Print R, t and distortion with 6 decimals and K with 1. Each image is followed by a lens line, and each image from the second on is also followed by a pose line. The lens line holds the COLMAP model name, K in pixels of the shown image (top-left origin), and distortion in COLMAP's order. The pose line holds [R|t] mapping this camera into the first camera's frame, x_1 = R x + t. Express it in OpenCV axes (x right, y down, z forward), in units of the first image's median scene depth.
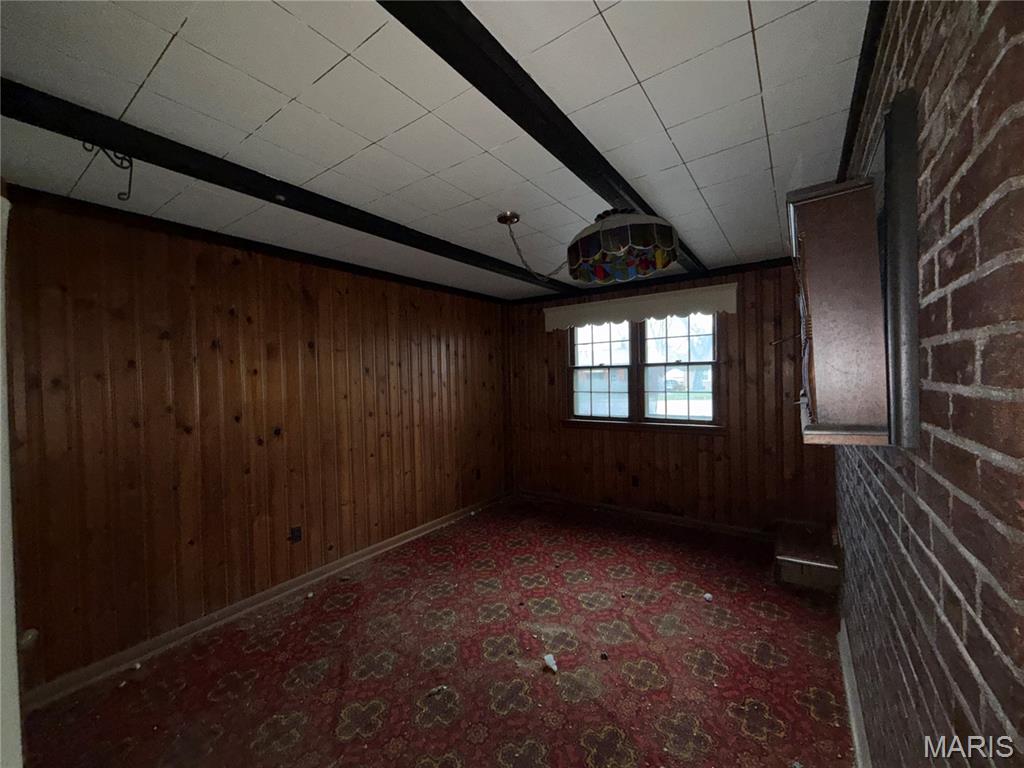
lens RADIAL K [[407.4, 0, 510.2], [0, 407.4, 381.9], [0, 0, 1]] dist [0.001584, 0.000044]
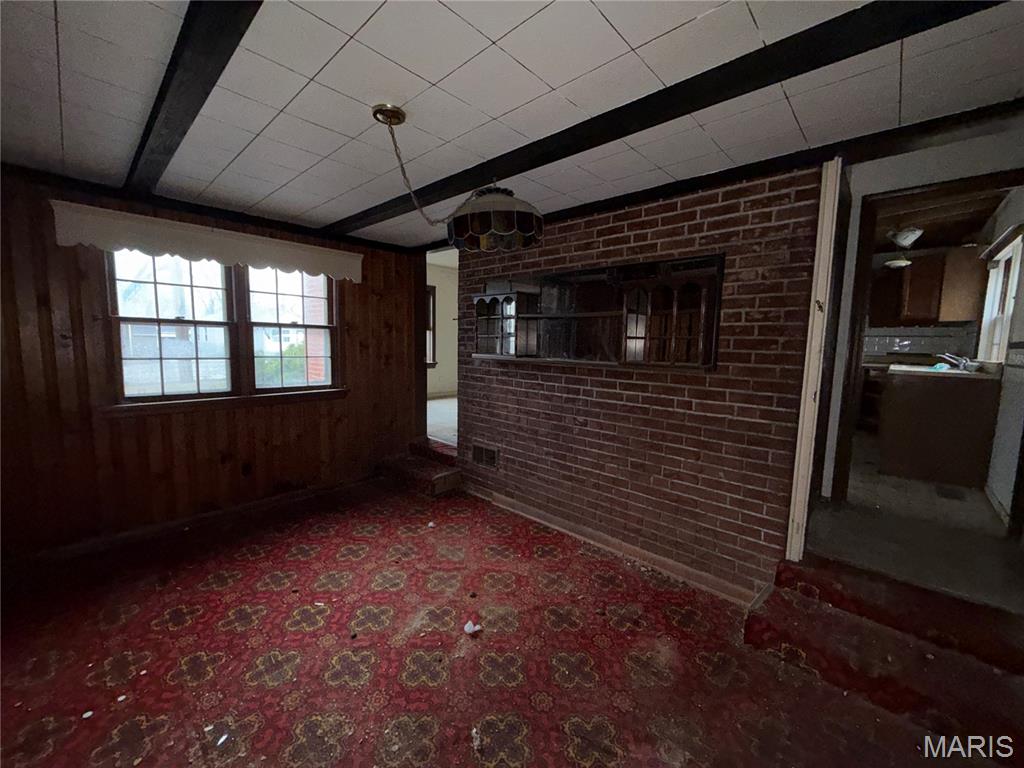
lens RADIAL K [[407.4, 0, 509.9], [0, 407.4, 382.7], [0, 0, 1]] dist [0.001584, 0.000044]
pose [[0.130750, -0.074308, 0.988627, -0.563739], [-0.014501, 0.996937, 0.076850, 0.007821], [-0.991309, -0.024384, 0.129272, 0.538396]]
